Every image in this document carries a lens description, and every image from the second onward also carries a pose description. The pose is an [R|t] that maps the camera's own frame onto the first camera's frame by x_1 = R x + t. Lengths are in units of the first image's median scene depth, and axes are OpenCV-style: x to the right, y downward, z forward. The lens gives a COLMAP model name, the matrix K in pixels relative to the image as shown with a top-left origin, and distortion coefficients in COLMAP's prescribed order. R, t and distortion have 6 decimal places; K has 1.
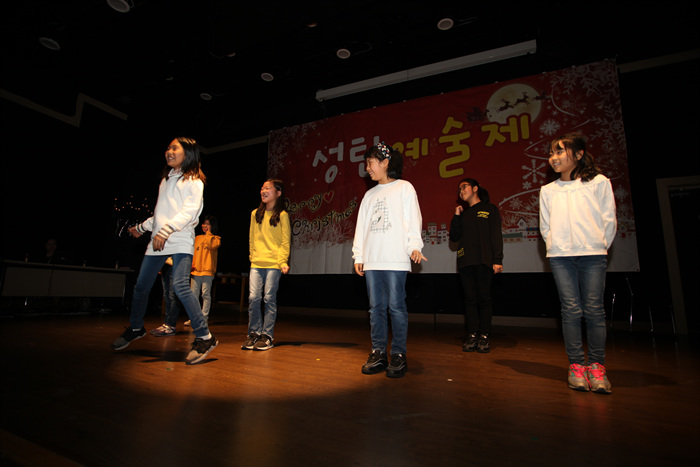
lens RADIAL K [[341.6, 0, 350.3], [0, 341.6, 233.4], [0, 0, 1]] dist [-0.064031, 0.030171]
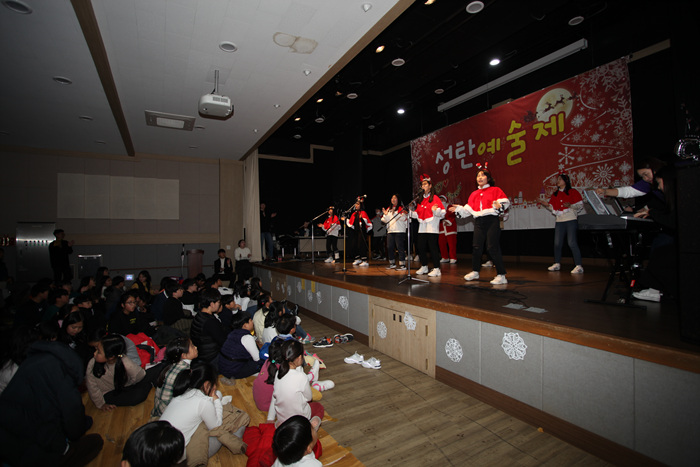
lens RADIAL K [[341.6, 0, 361.1], [0, 341.6, 230.4], [0, 0, 1]] dist [-0.064031, 0.030171]
pose [[0.831341, -0.054734, -0.553061, 0.538232], [0.131554, 0.986238, 0.100144, -0.118830], [0.539969, -0.156011, 0.827100, -0.604731]]
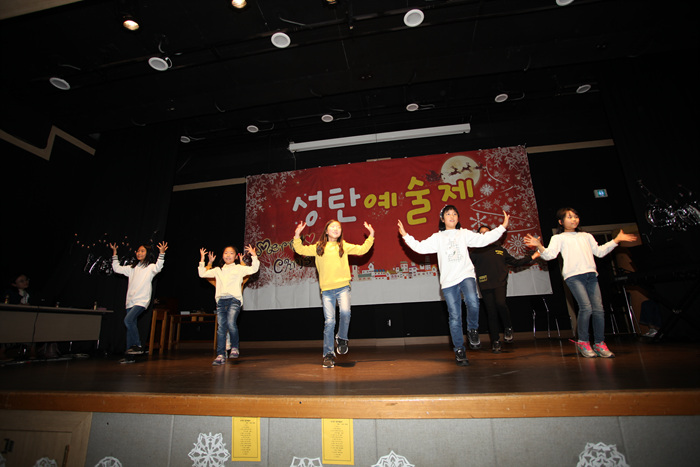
lens RADIAL K [[341.6, 0, 350.2], [0, 341.6, 236.4], [0, 0, 1]] dist [-0.064031, 0.030171]
pose [[0.963099, 0.015075, 0.268726, -0.280363], [0.012608, 0.994807, -0.100993, 0.003145], [-0.268853, 0.100654, 0.957908, -0.138801]]
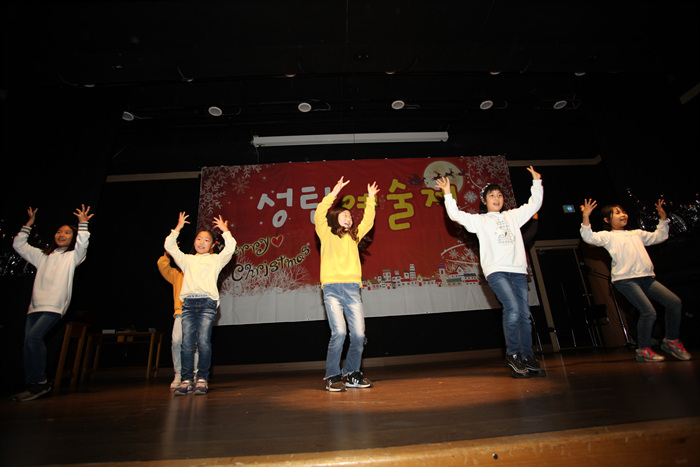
lens RADIAL K [[341.6, 0, 347.4], [0, 341.6, 232.0], [0, 0, 1]] dist [-0.064031, 0.030171]
pose [[0.895146, 0.081267, 0.438302, -0.364976], [0.001782, 0.982582, -0.185822, 0.055202], [-0.445769, 0.167118, 0.879410, 0.069655]]
